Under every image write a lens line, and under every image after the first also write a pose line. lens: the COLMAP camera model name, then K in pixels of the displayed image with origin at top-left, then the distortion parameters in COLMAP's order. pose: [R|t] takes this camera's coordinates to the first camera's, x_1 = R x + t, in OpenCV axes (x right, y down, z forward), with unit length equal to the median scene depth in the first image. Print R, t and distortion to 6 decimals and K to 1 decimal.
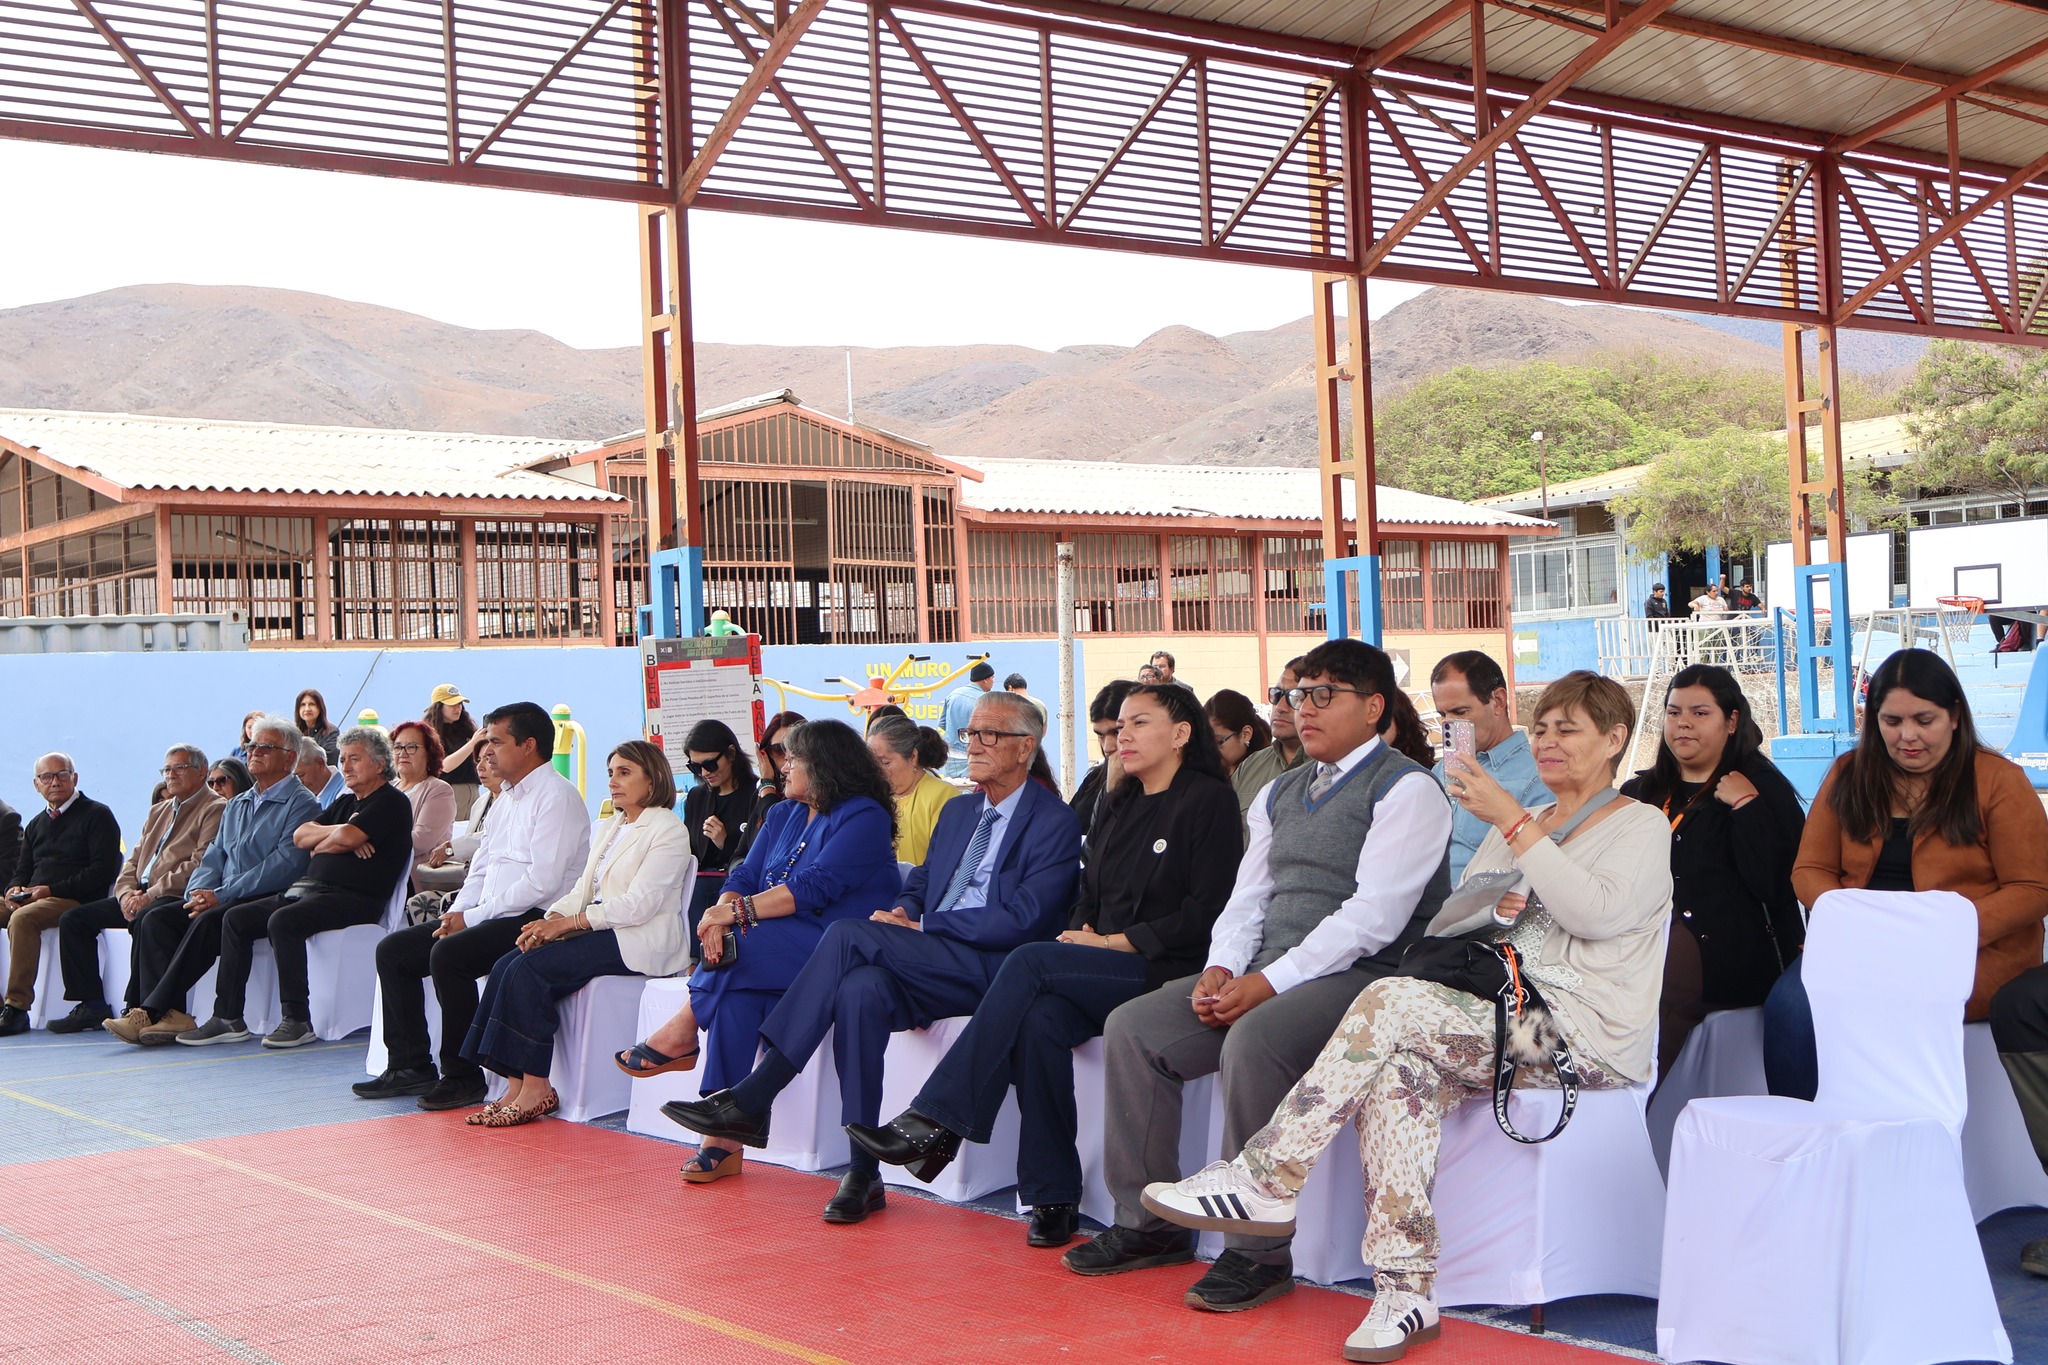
lens RADIAL K [[2664.4, 0, 988.8], [0, 2664.4, 688.0], [0, 0, 1]] dist [-0.008653, -0.042828]
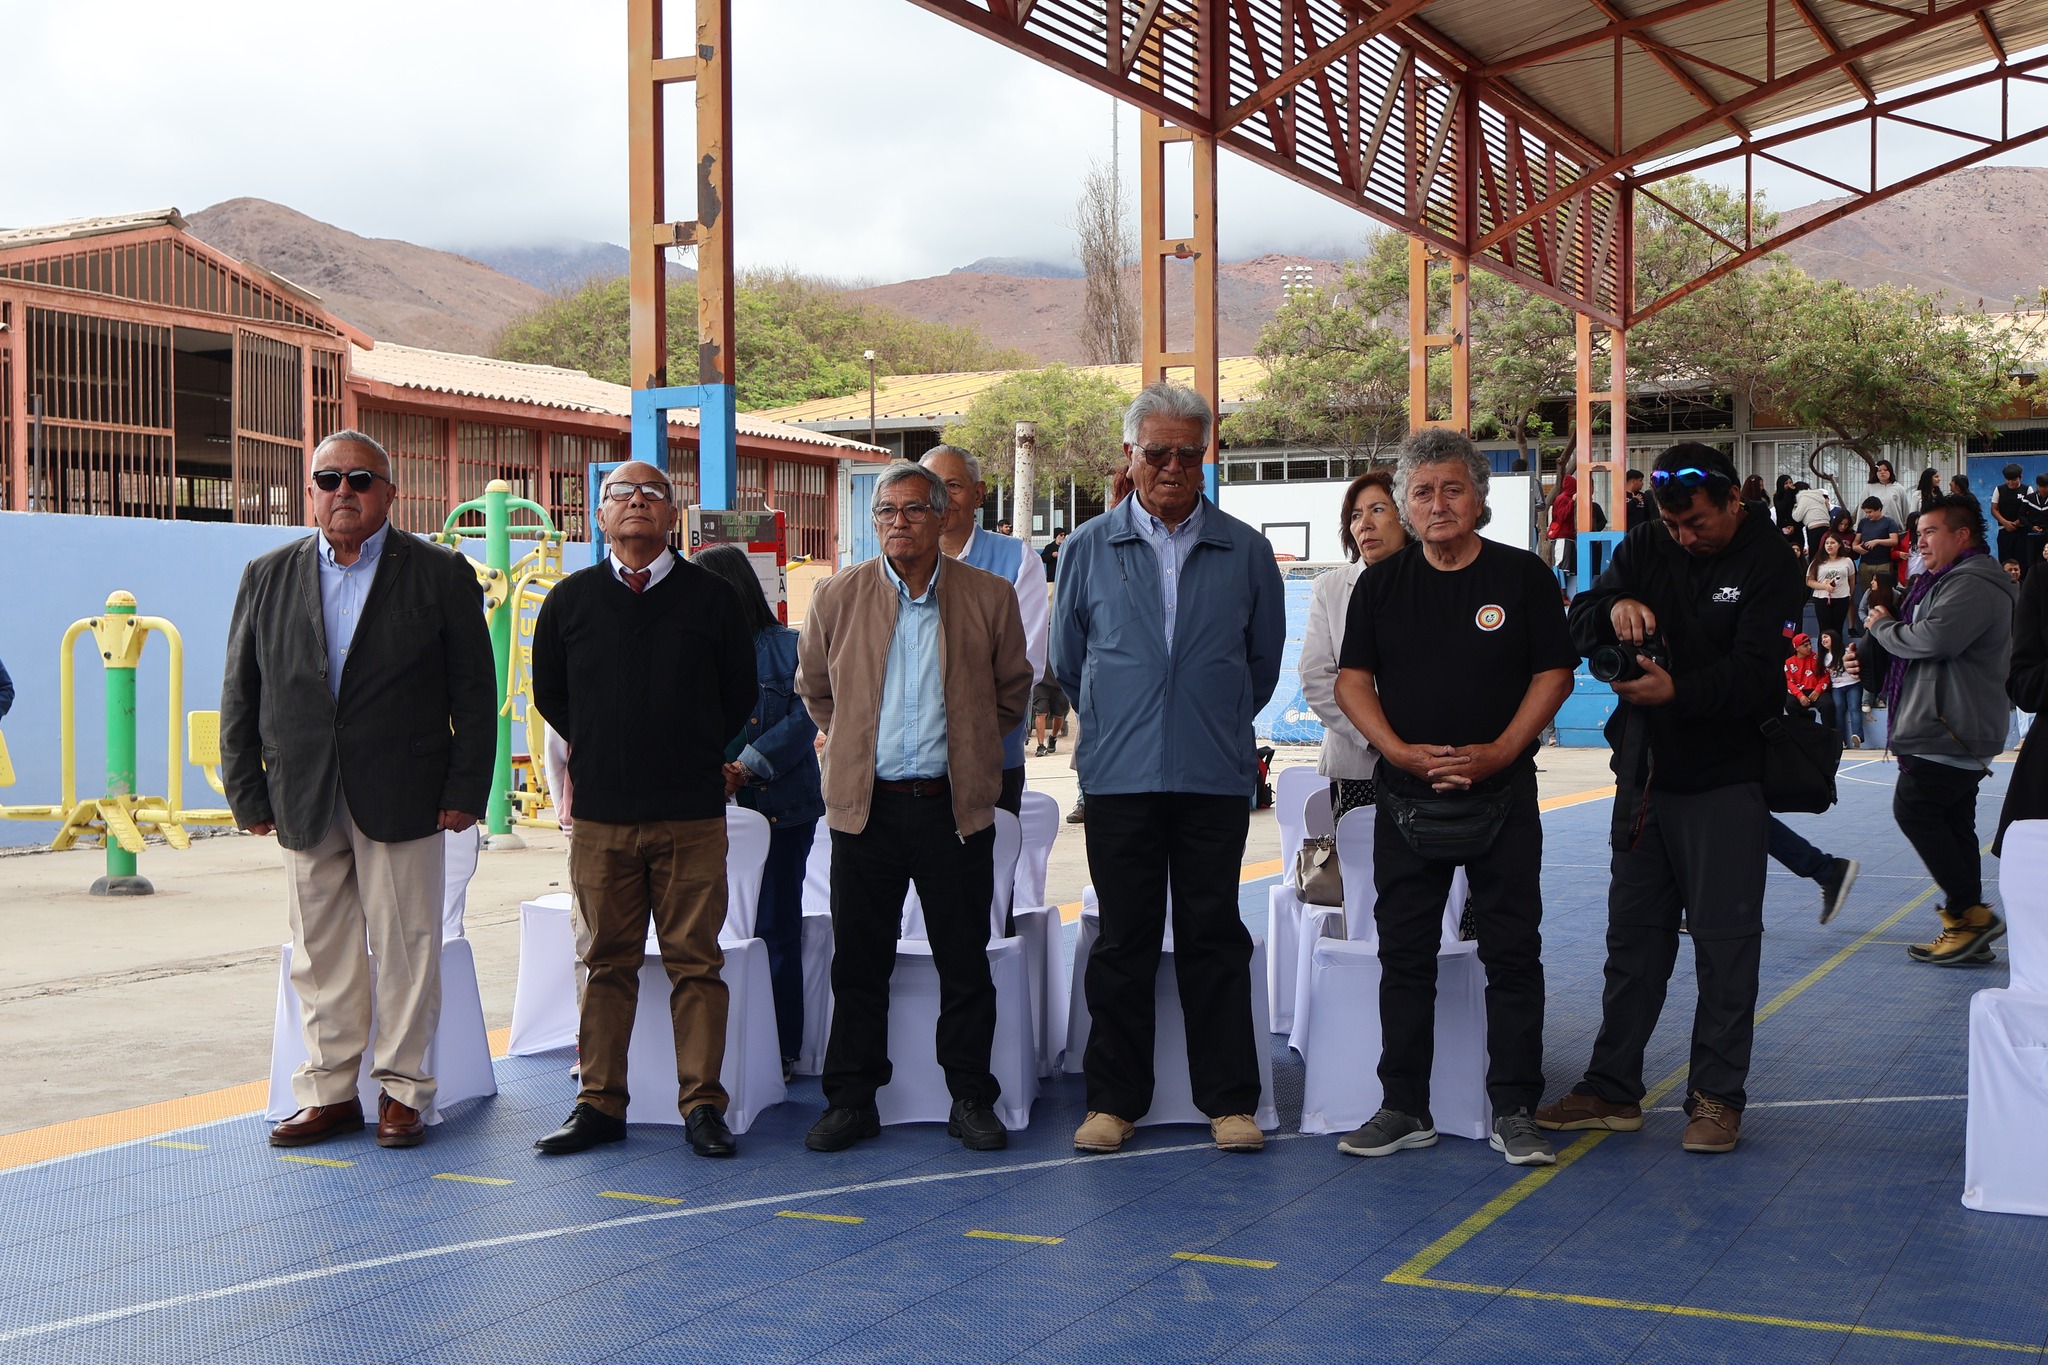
lens RADIAL K [[2664.4, 0, 988.8], [0, 2664.4, 688.0], [0, 0, 1]] dist [-0.008653, -0.042828]
pose [[0.882762, 0.028152, 0.468977, -0.219559], [-0.037929, 0.999215, 0.011411, 0.010319], [-0.468288, -0.027861, 0.883137, 0.187469]]
